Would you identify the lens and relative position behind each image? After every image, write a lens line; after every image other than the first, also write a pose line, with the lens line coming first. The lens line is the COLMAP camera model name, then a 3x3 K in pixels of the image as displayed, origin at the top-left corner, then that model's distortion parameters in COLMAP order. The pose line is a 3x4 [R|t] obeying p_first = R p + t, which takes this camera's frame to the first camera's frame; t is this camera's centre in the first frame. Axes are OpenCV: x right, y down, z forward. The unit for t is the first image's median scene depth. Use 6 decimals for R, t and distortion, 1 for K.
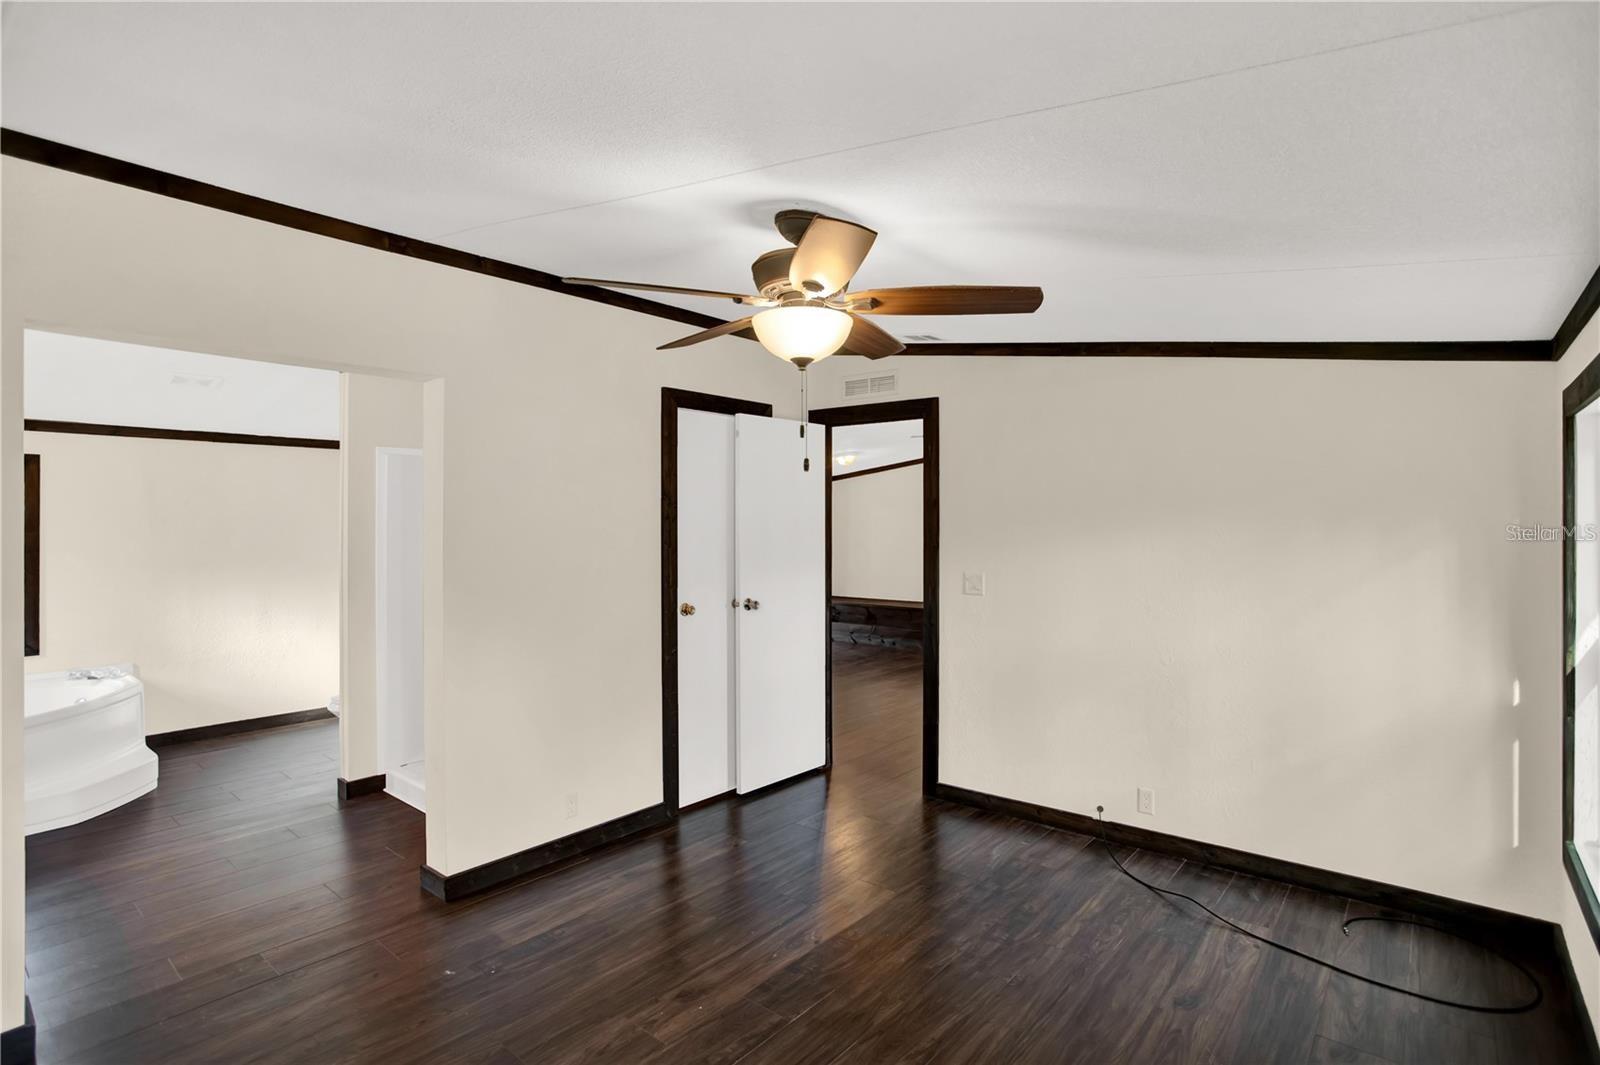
lens RADIAL K [[795.1, 0, 798.1], [0, 795.1, 529.7], [0, 0, 1]] dist [-0.055231, 0.020124]
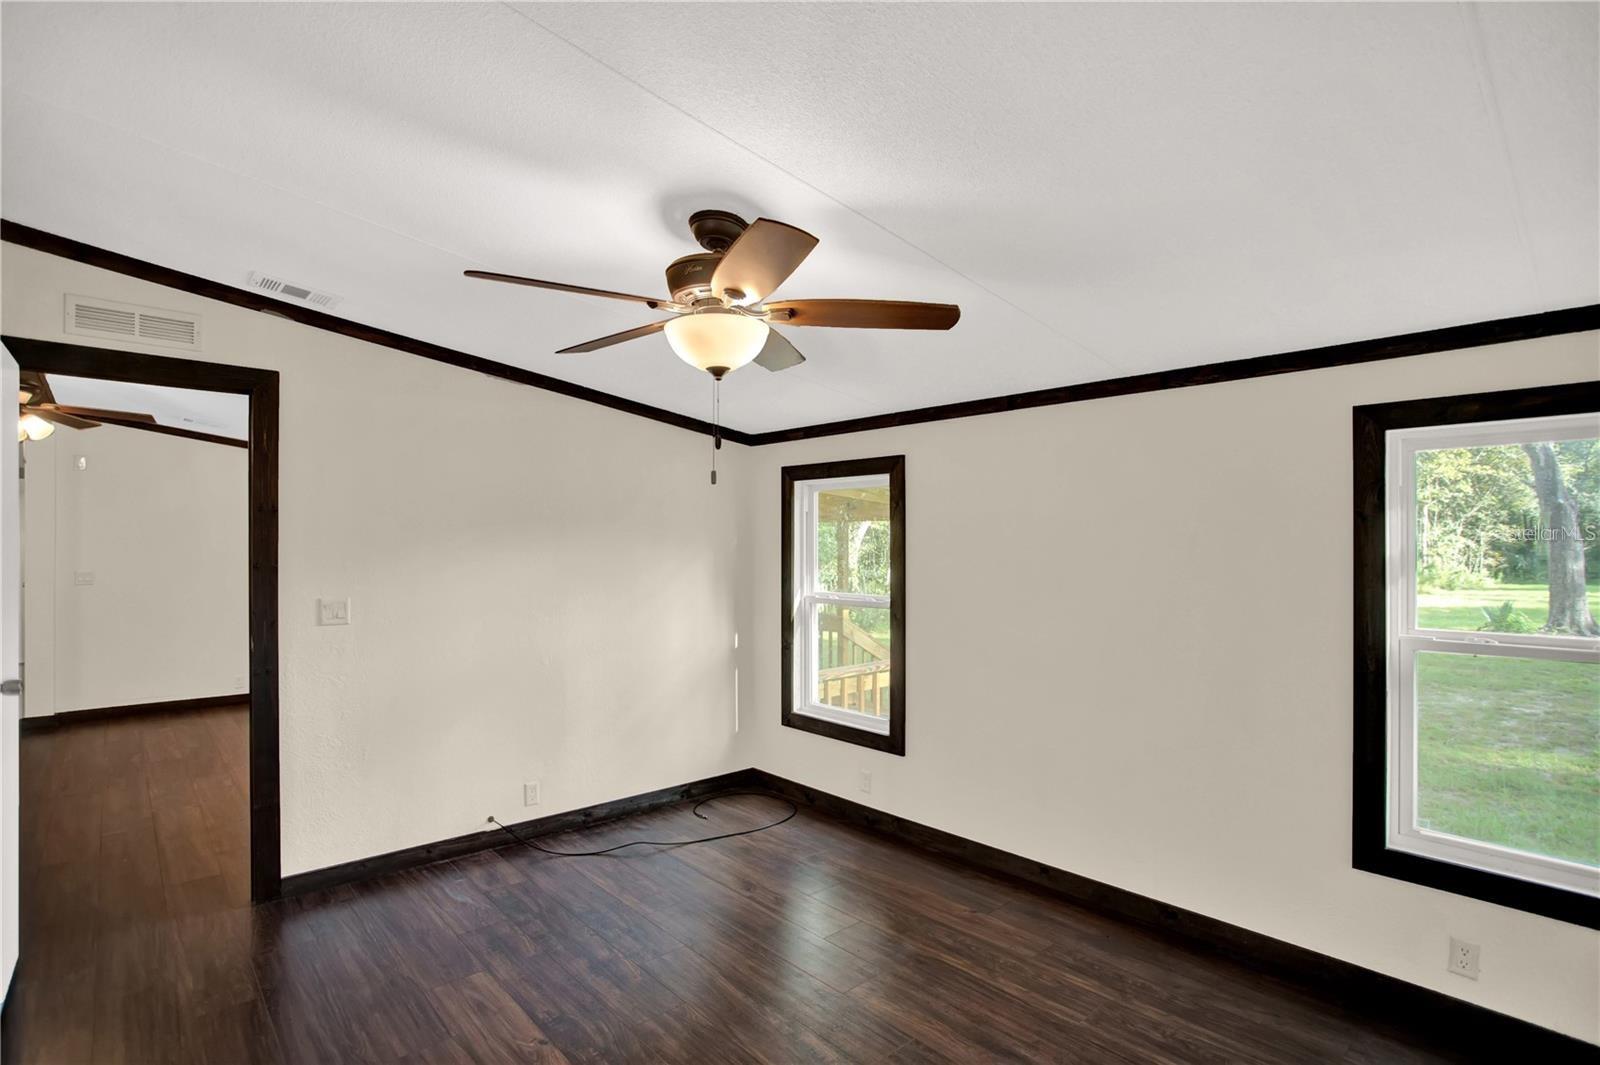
lens RADIAL K [[795.1, 0, 797.1], [0, 795.1, 540.3], [0, 0, 1]] dist [-0.055231, 0.020124]
pose [[0.136040, 0.002087, 0.990701, -0.597326], [0.003521, 0.999990, -0.002590, -0.001254], [-0.990697, 0.003841, 0.136032, 0.492044]]
